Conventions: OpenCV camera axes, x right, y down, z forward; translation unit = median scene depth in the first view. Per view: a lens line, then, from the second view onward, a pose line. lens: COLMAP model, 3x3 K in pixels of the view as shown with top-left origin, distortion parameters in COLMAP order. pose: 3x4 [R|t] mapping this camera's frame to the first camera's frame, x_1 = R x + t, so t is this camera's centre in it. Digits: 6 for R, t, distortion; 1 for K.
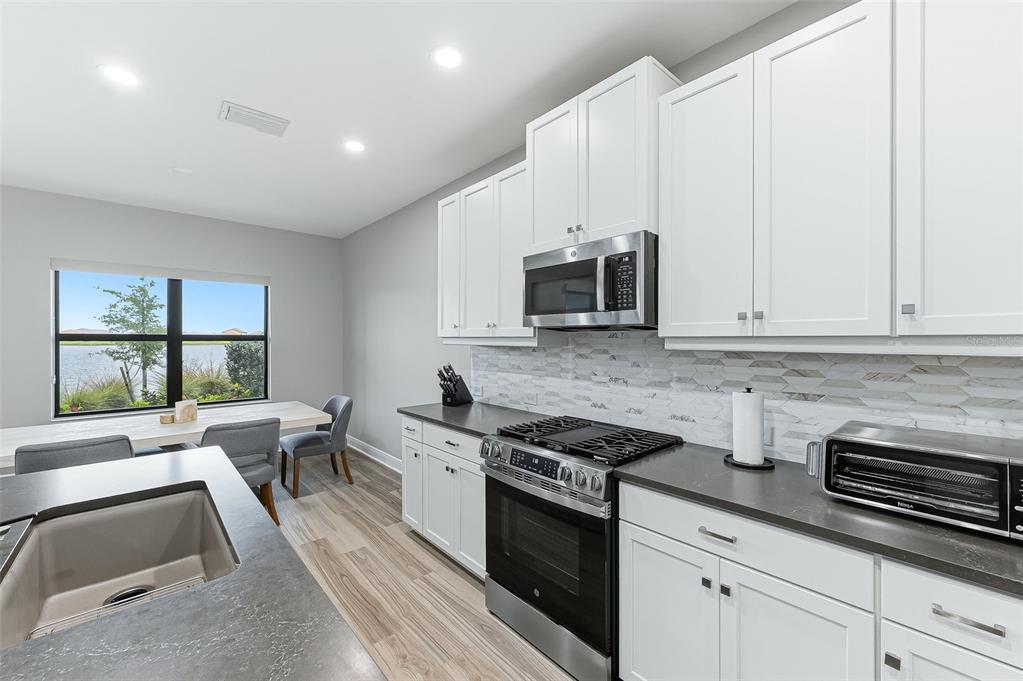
lens RADIAL K [[410.4, 0, 509.3], [0, 410.4, 339.4], [0, 0, 1]] dist [0.000414, 0.000205]
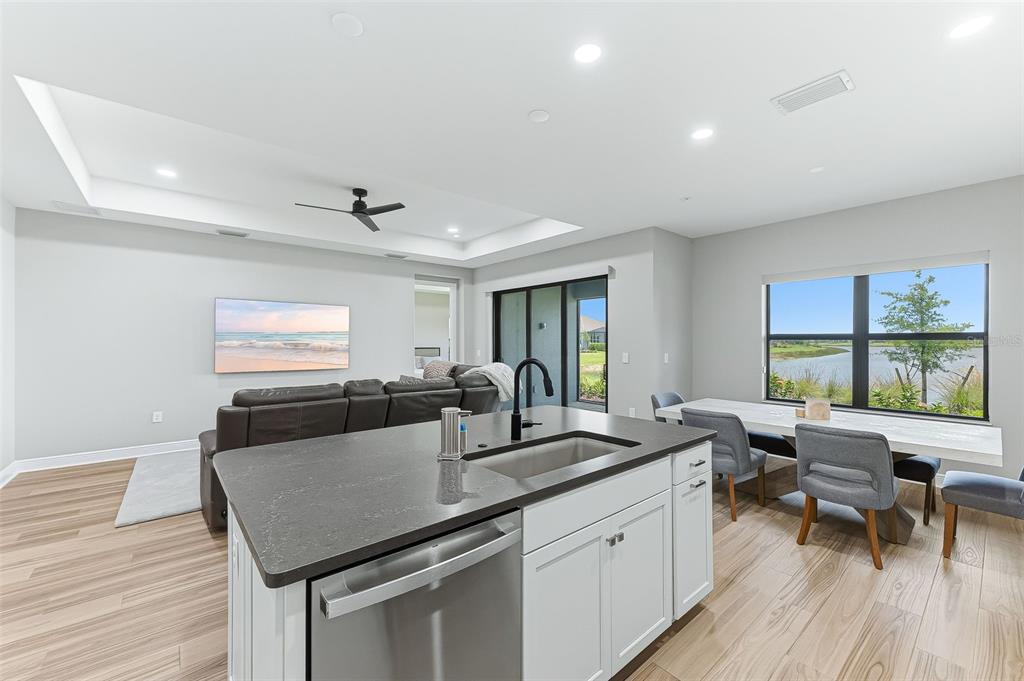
lens RADIAL K [[415.5, 0, 512.0], [0, 415.5, 343.8], [0, 0, 1]] dist [-0.000684, -0.000131]
pose [[-0.037172, 0.005882, -0.999292, 0.381416], [-0.001606, 0.999981, 0.005946, 0.016808], [0.999308, 0.001826, -0.037162, 0.445142]]
